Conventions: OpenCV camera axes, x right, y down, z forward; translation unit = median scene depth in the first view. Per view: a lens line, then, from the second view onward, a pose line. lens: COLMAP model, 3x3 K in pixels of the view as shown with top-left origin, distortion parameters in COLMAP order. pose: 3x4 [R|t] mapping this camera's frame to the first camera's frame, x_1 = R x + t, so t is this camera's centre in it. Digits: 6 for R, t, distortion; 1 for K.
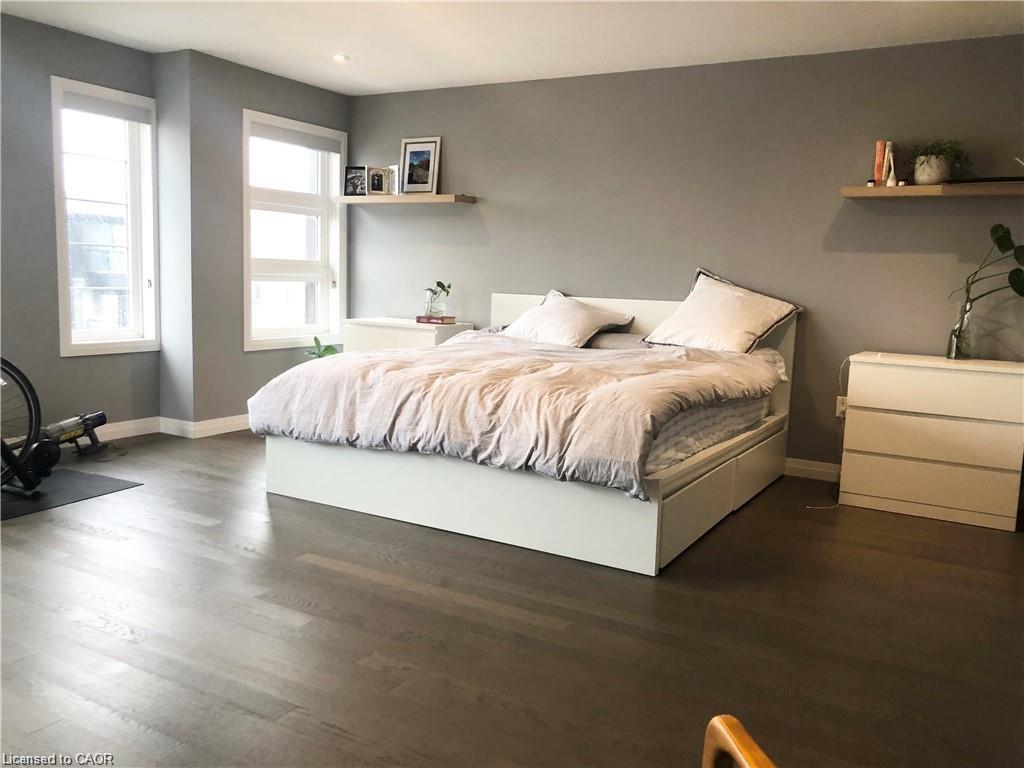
lens RADIAL K [[834.4, 0, 536.9], [0, 834.4, 374.6], [0, 0, 1]] dist [0.042151, -0.057253]
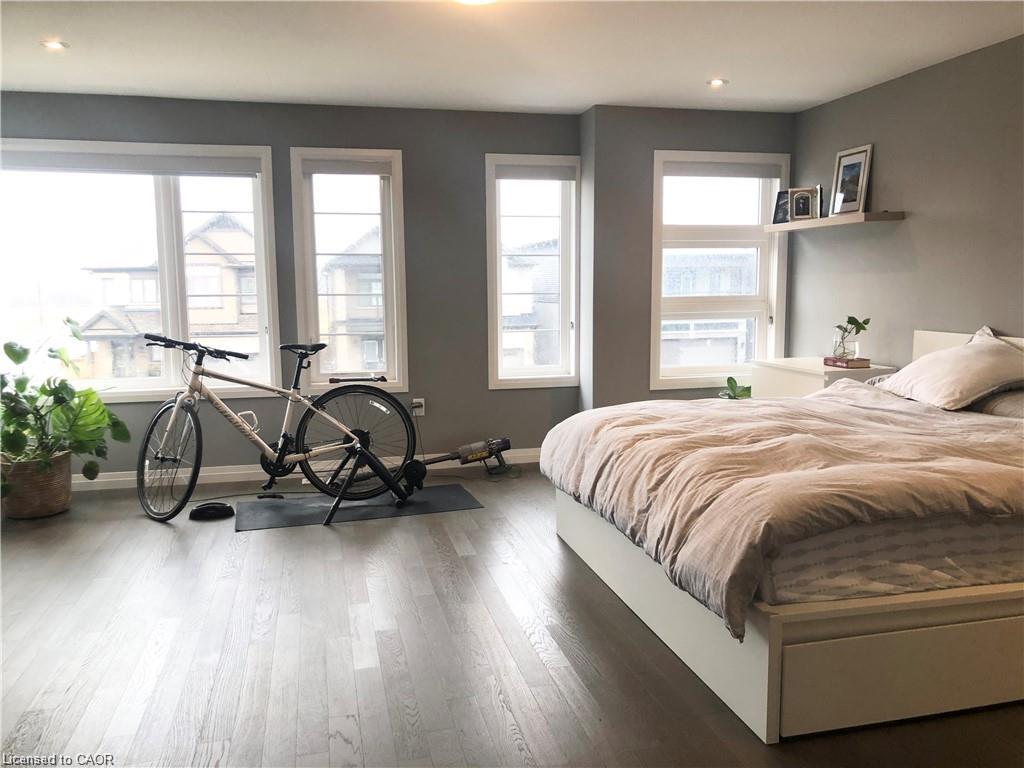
lens RADIAL K [[834.4, 0, 515.6], [0, 834.4, 388.7], [0, 0, 1]] dist [0.042151, -0.057253]
pose [[0.703322, 0.046963, -0.709318, 0.251606], [-0.052730, 0.998513, 0.013827, -0.033746], [0.708913, 0.027678, 0.704753, 0.169492]]
